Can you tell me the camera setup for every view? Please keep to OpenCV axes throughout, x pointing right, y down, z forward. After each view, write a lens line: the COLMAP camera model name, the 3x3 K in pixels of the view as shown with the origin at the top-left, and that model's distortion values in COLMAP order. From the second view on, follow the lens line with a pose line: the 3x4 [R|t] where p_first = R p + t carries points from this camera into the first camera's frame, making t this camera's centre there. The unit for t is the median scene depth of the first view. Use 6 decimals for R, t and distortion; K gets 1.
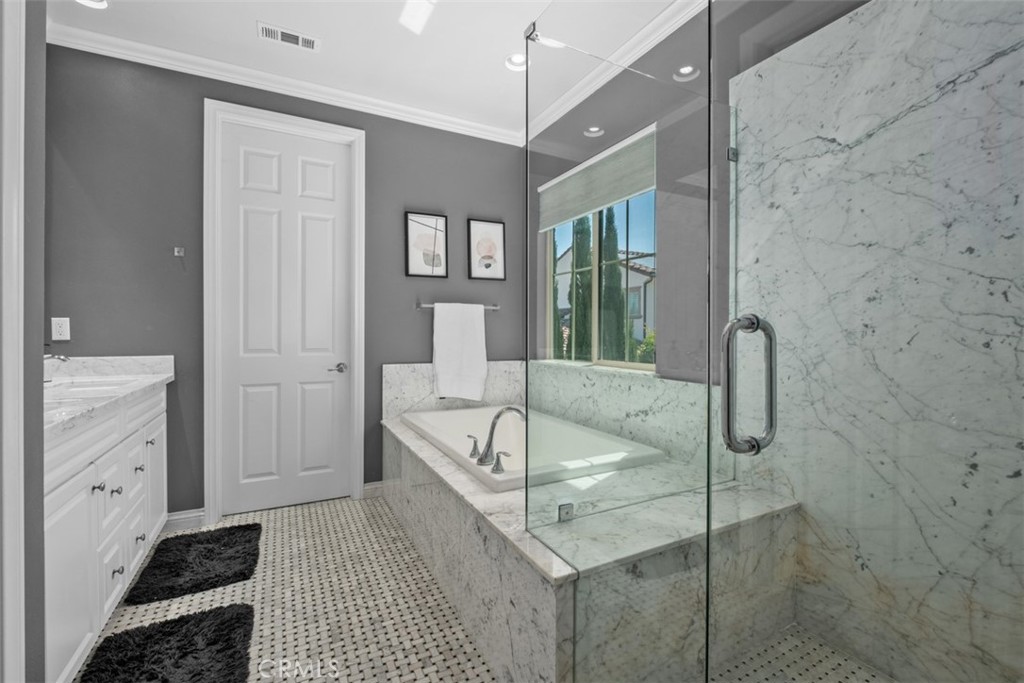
lens RADIAL K [[440.1, 0, 506.8], [0, 440.1, 337.0], [0, 0, 1]] dist [-0.000384, -0.004386]
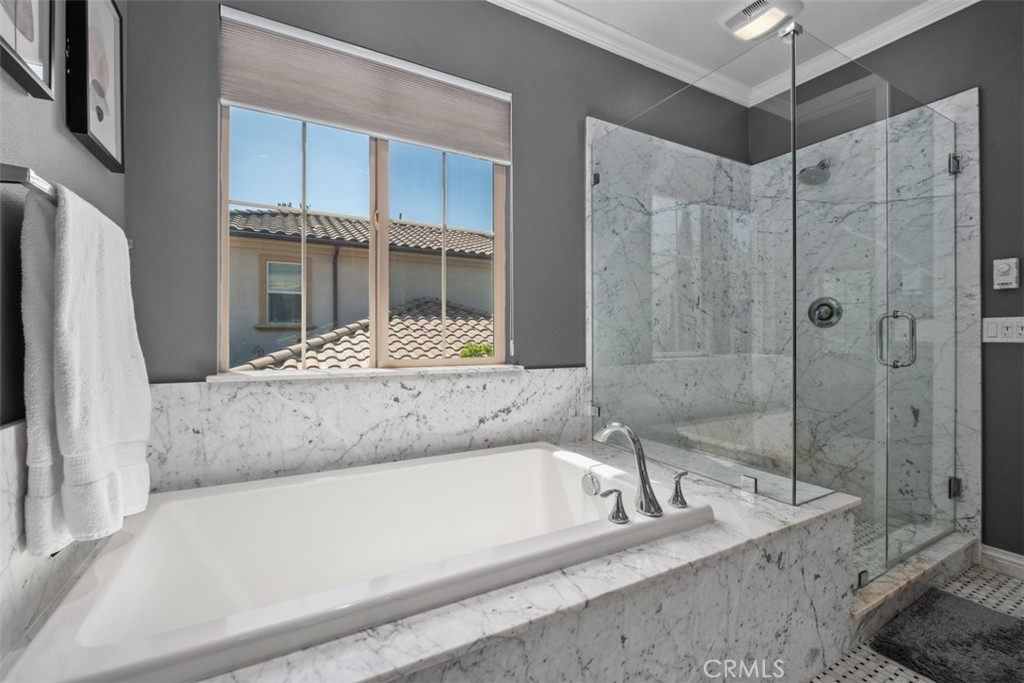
lens RADIAL K [[440.1, 0, 509.9], [0, 440.1, 336.2], [0, 0, 1]] dist [-0.000384, -0.004386]
pose [[-0.032482, -0.004160, 0.999464, -0.488386], [0.009890, 0.999941, 0.004483, 0.014604], [-0.999423, 0.010030, -0.032439, 0.862357]]
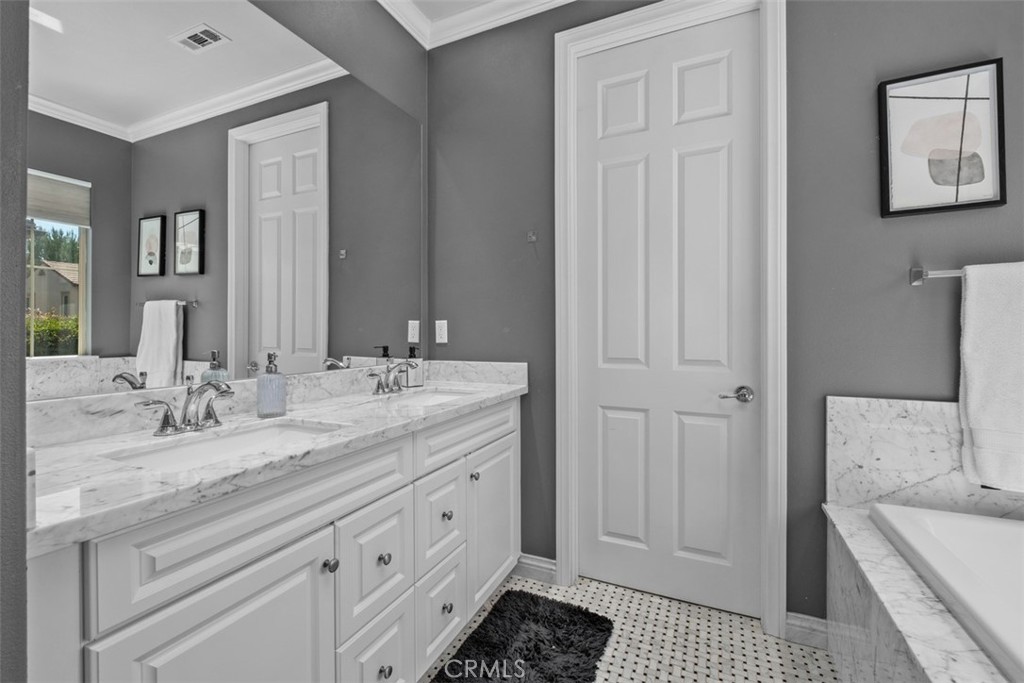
lens RADIAL K [[440.1, 0, 514.6], [0, 440.1, 332.3], [0, 0, 1]] dist [-0.000384, -0.004386]
pose [[0.623317, -0.005981, -0.781947, -0.119020], [-0.001908, 0.999956, -0.009170, -0.007364], [0.781967, 0.007207, 0.623278, 0.436749]]
